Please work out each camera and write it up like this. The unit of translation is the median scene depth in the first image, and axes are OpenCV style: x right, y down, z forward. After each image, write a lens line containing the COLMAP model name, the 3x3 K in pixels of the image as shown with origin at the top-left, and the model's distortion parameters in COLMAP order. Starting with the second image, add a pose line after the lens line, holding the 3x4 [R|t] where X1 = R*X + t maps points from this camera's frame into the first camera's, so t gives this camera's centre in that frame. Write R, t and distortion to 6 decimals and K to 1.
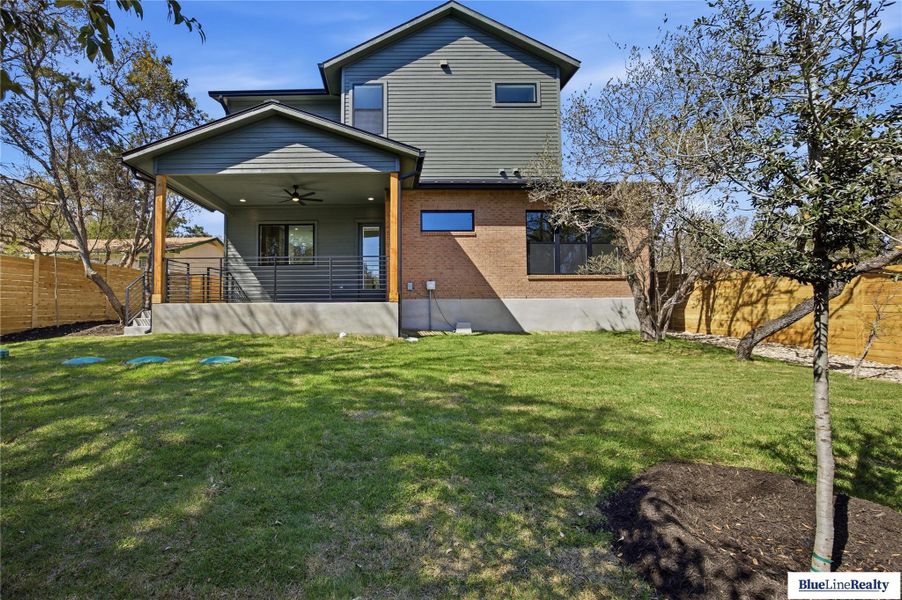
lens RADIAL K [[382.9, 0, 465.6], [0, 382.9, 301.5], [0, 0, 1]] dist [-0.015617, 0.010886]
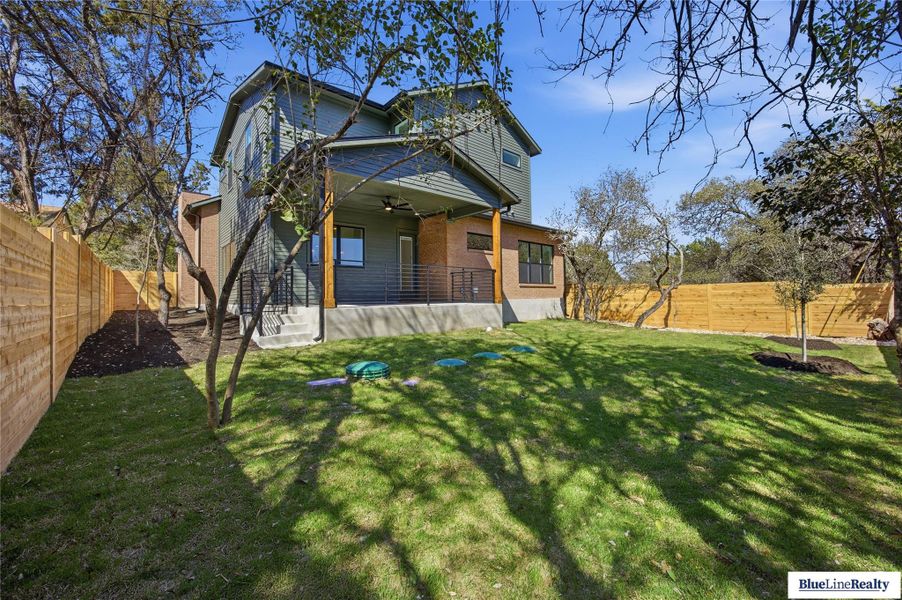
lens RADIAL K [[367.1, 0, 451.0], [0, 367.1, 300.0], [0, 0, 1]] dist [0.000252, 0.000292]
pose [[0.746921, -0.007698, 0.664868, -1.190259], [0.000522, 0.999939, 0.010991, -0.024410], [-0.664912, -0.007863, 0.746880, 0.126682]]
